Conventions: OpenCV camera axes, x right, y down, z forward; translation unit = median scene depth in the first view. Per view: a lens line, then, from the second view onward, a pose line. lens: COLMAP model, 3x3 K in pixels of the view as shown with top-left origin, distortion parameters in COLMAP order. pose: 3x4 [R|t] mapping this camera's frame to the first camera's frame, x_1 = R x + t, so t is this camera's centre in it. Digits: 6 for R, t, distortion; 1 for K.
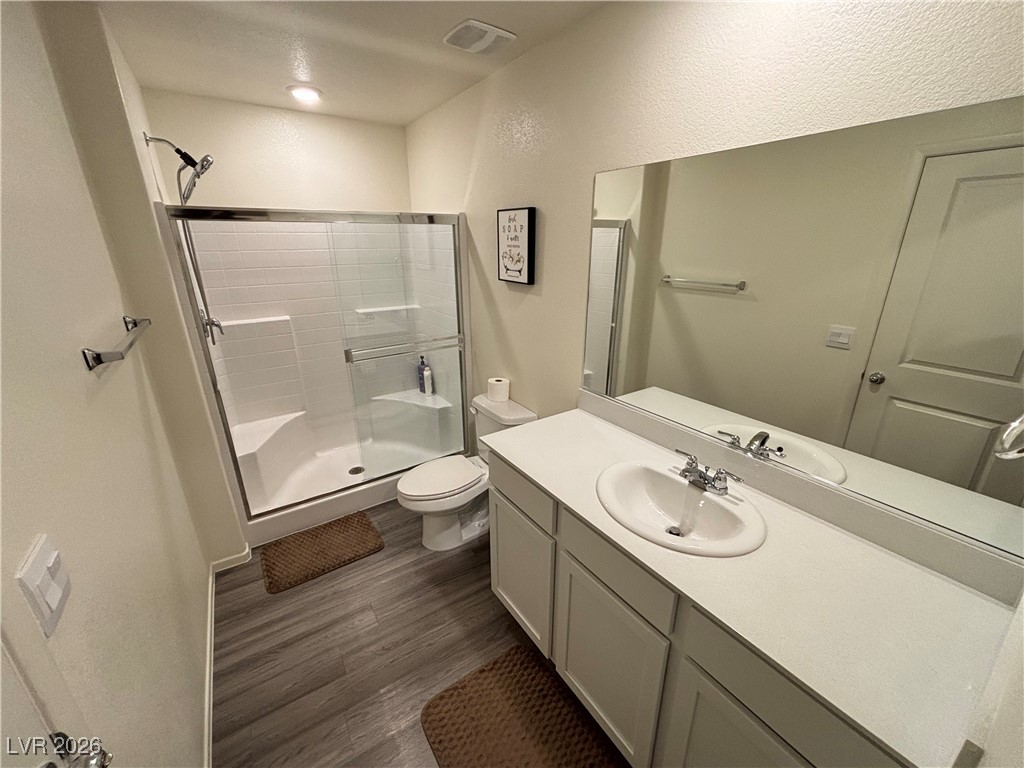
lens RADIAL K [[411.4, 0, 513.5], [0, 411.4, 381.1], [0, 0, 1]] dist [0.020355, -0.000291]
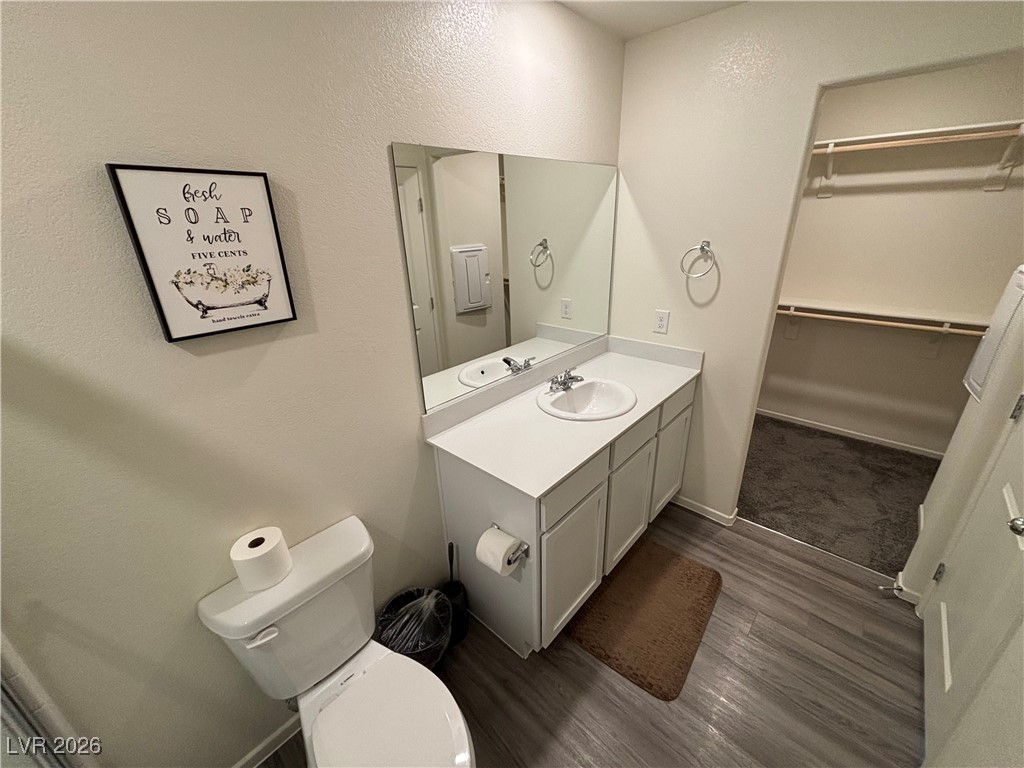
lens RADIAL K [[411.4, 0, 513.5], [0, 411.4, 381.1], [0, 0, 1]] dist [0.020355, -0.000291]
pose [[-0.216162, -0.360410, 0.907402, -0.548089], [0.349121, 0.839396, 0.416567, -0.292351], [-0.911805, 0.406839, -0.055619, 0.798826]]
